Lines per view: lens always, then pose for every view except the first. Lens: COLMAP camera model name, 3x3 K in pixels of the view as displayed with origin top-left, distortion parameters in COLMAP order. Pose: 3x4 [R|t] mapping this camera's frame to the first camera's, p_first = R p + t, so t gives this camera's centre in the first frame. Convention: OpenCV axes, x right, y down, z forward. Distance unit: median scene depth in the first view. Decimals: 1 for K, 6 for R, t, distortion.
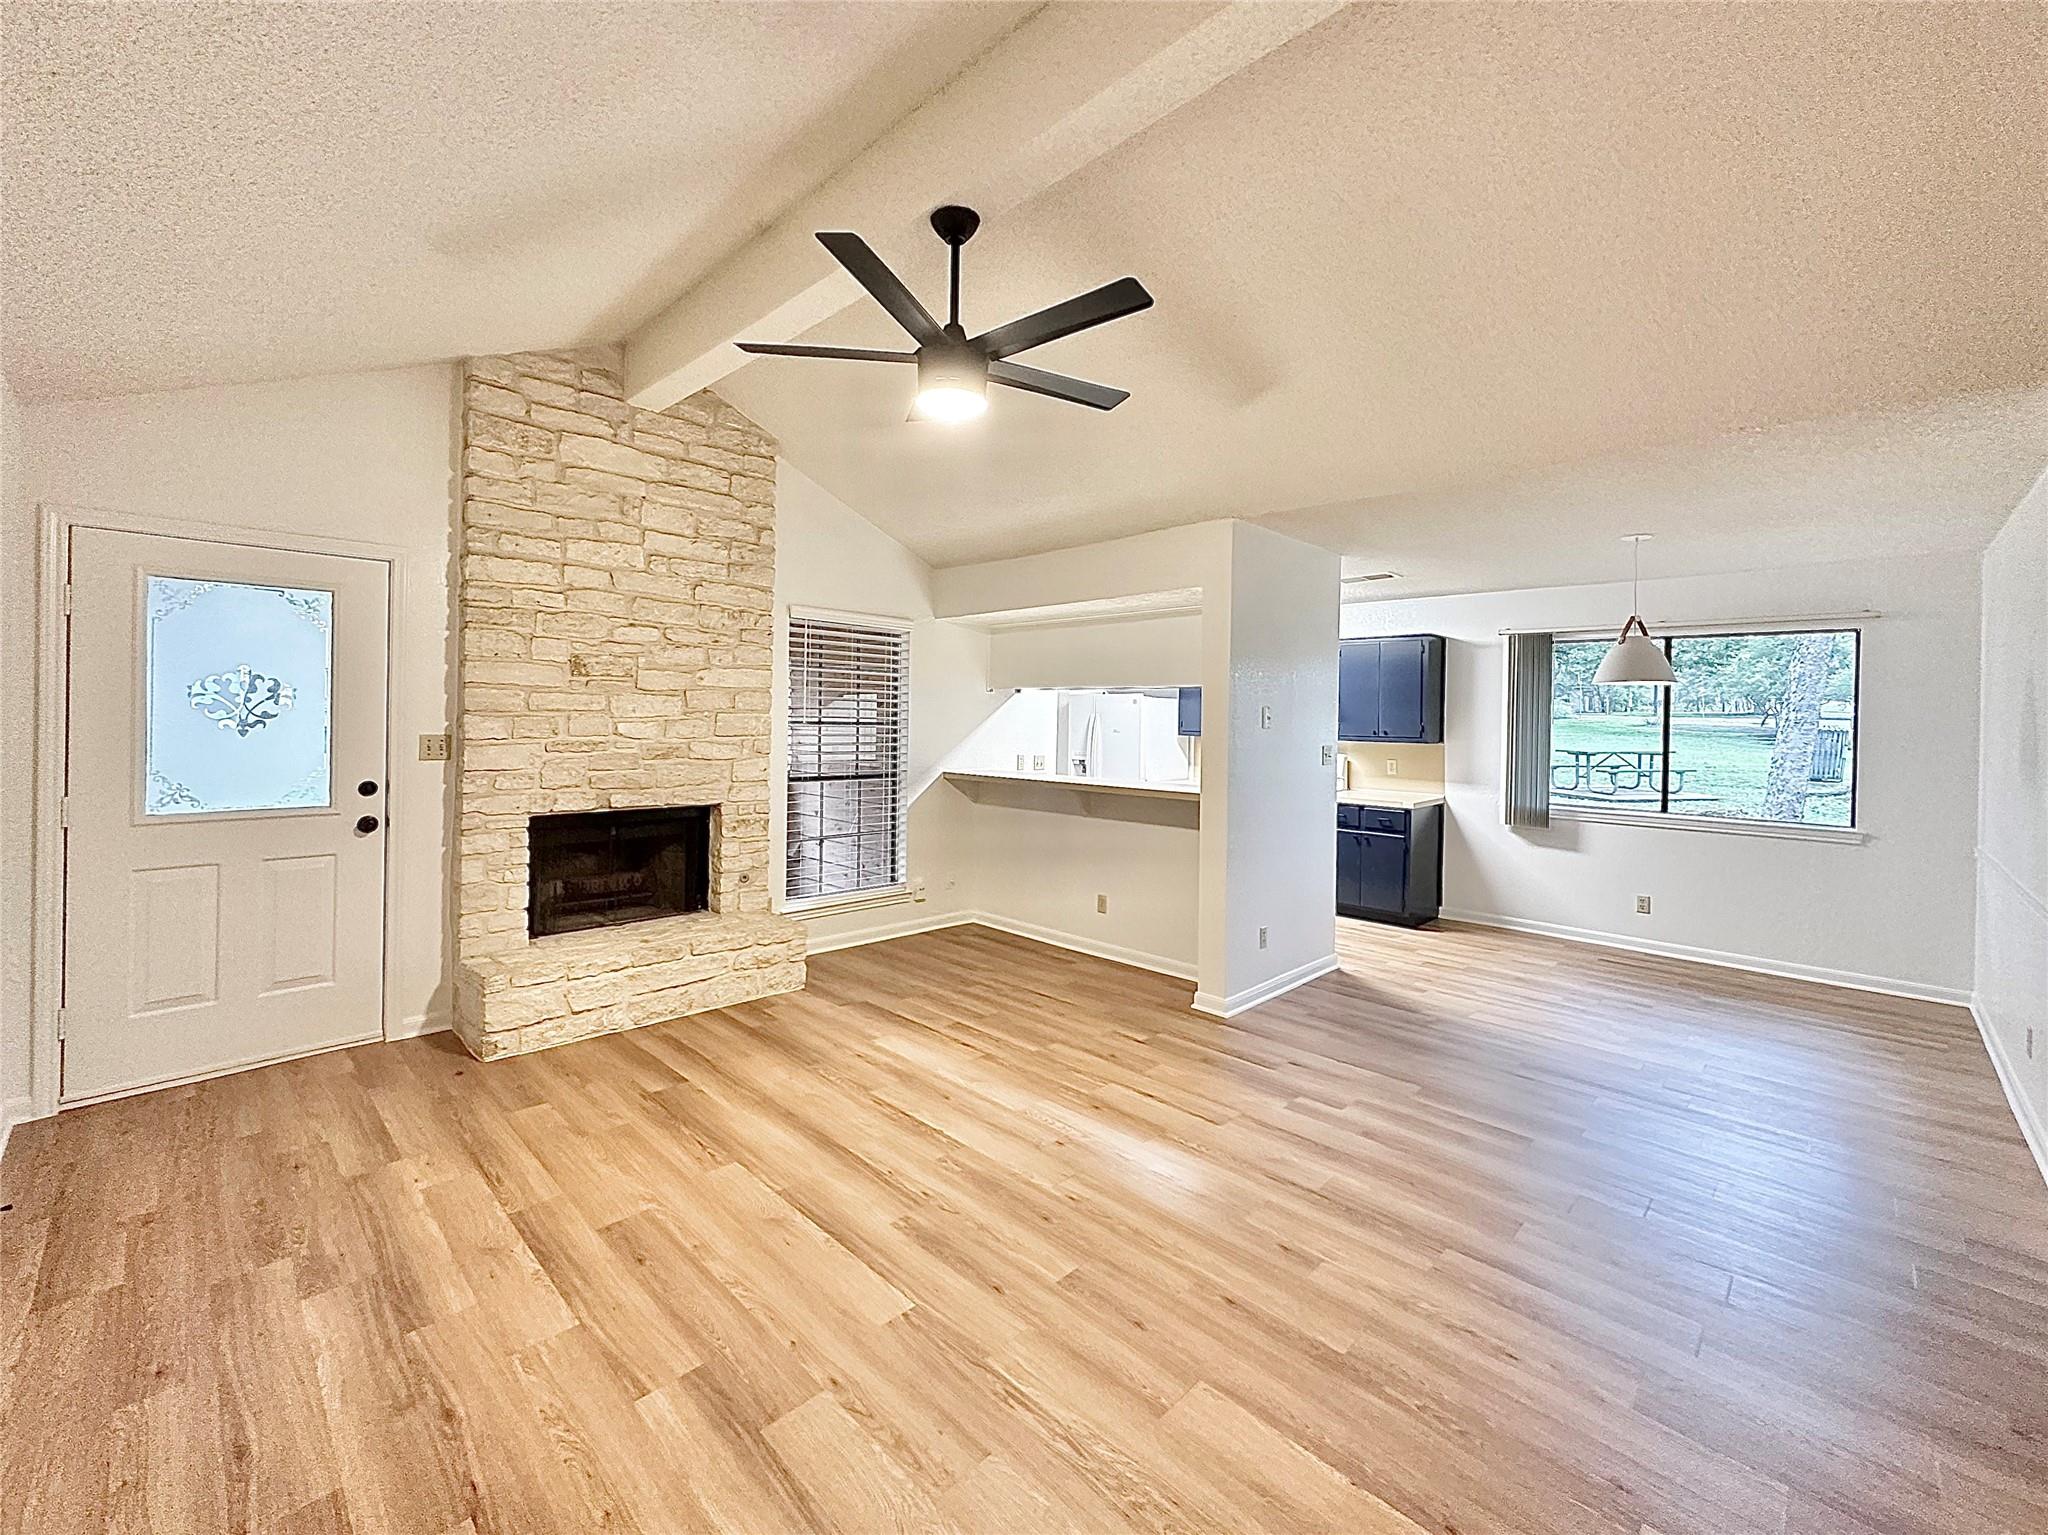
lens RADIAL K [[844.4, 0, 1023.0], [0, 844.4, 709.5], [0, 0, 1]] dist [0.001898, 0.000587]
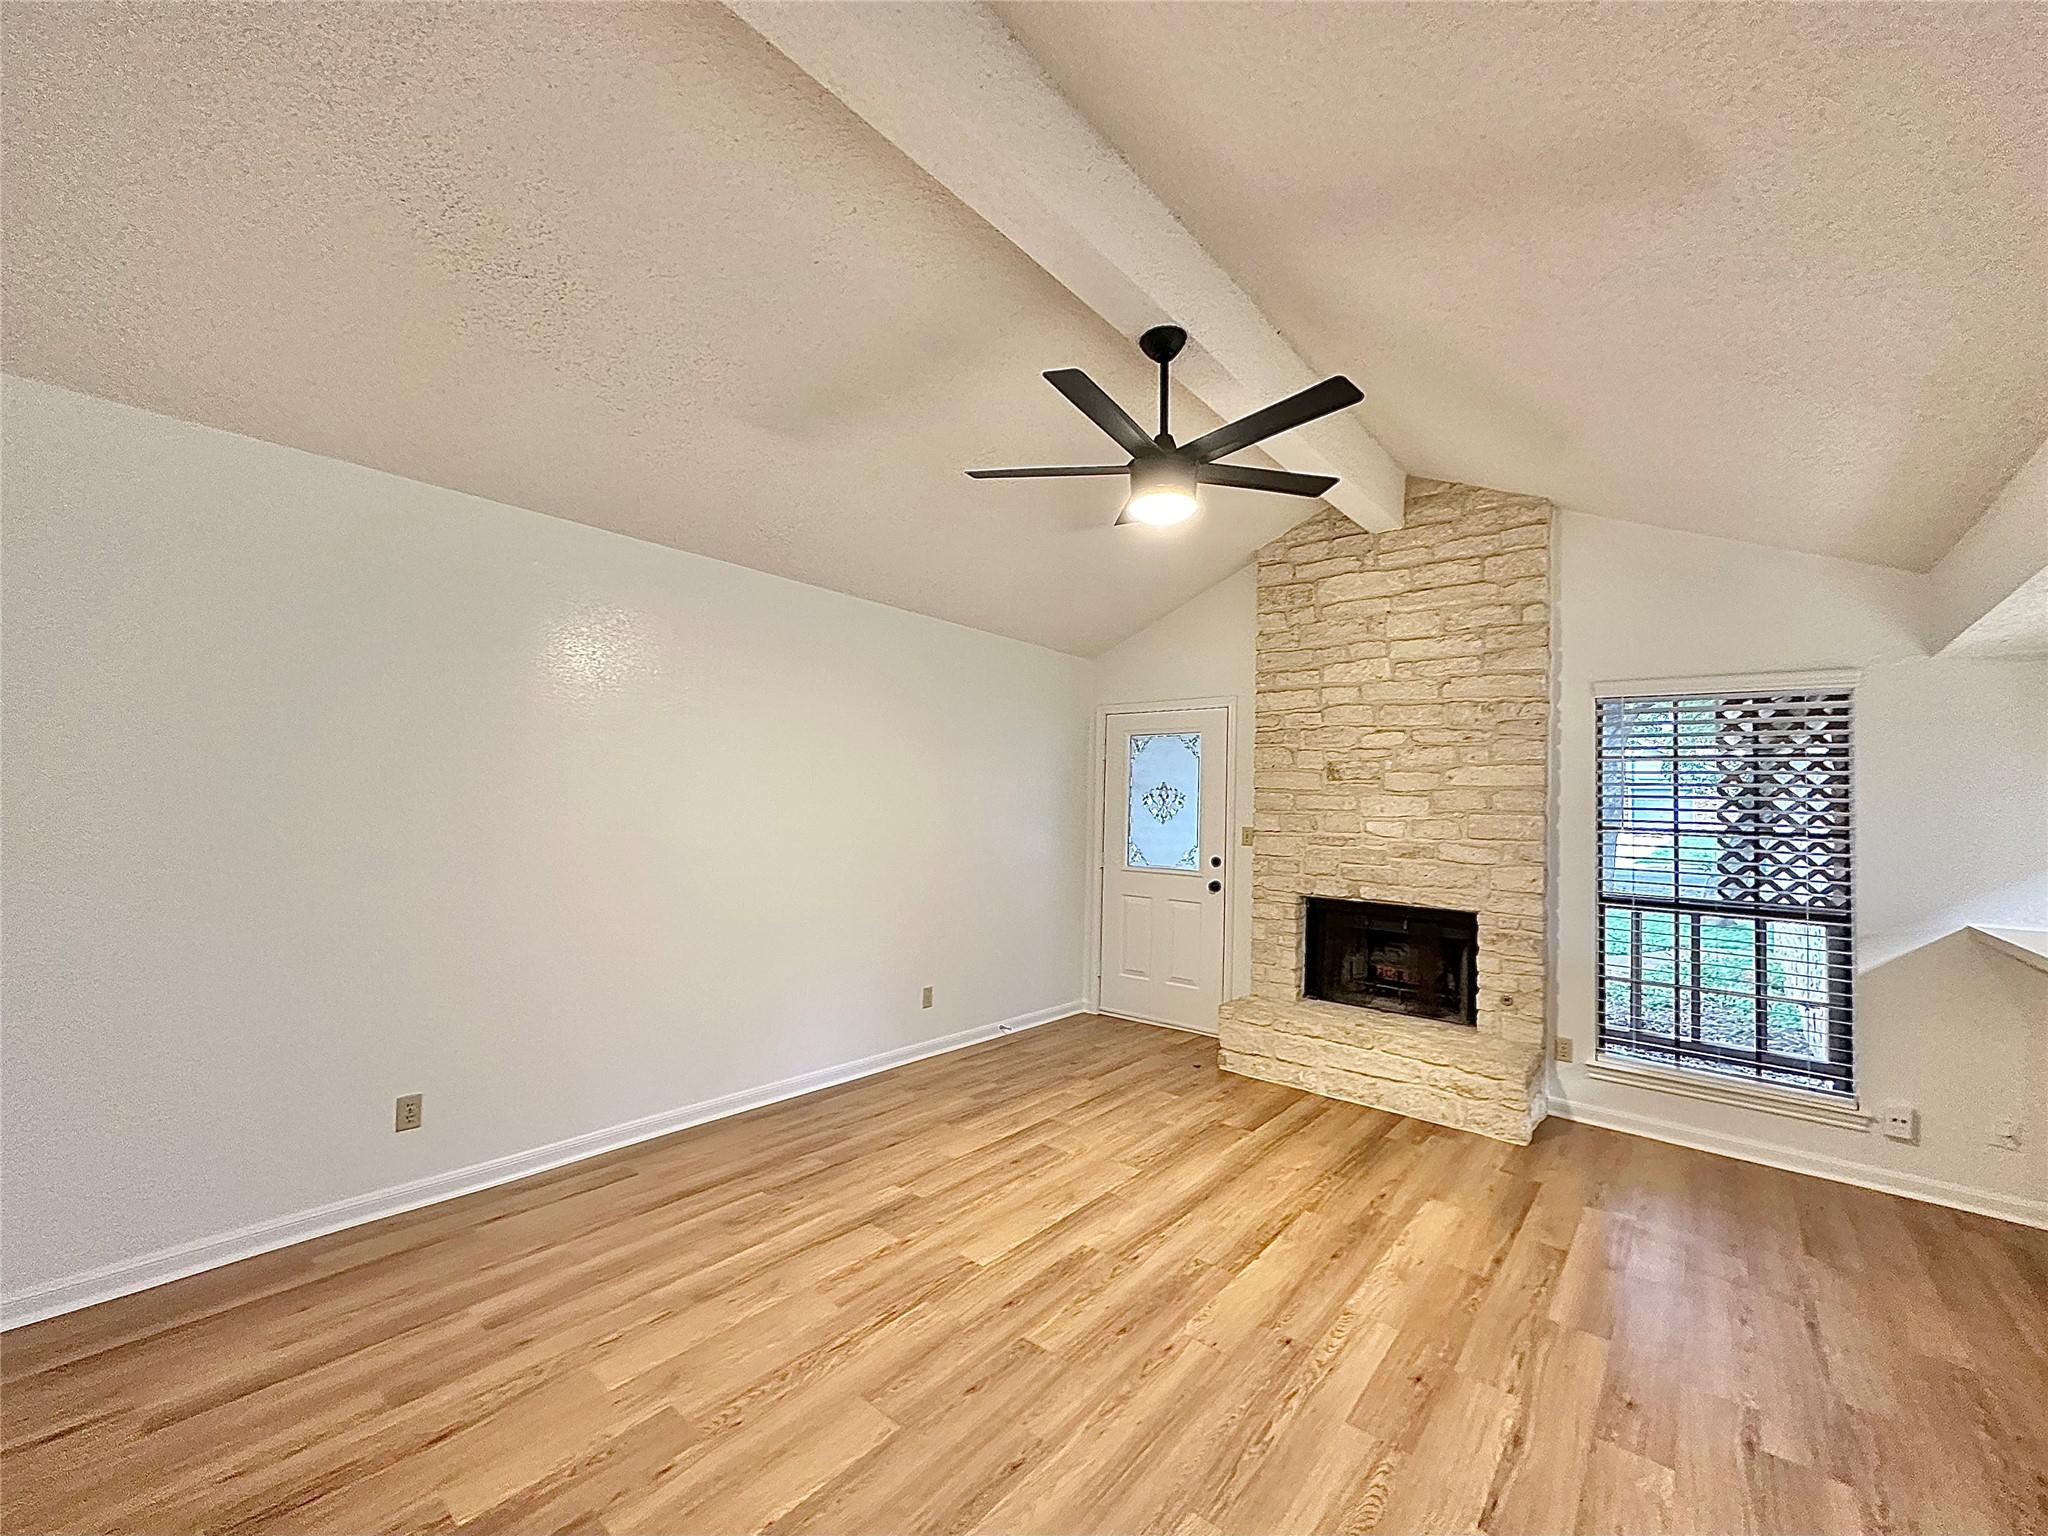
lens RADIAL K [[832.5, 0, 1017.4], [0, 832.5, 766.8], [0, 0, 1]] dist [-0.001271, -0.000038]
pose [[0.083010, -0.058609, -0.994824, 0.601372], [-0.018305, 0.998011, -0.060324, 0.019721], [0.996381, 0.023218, 0.081772, 0.485929]]
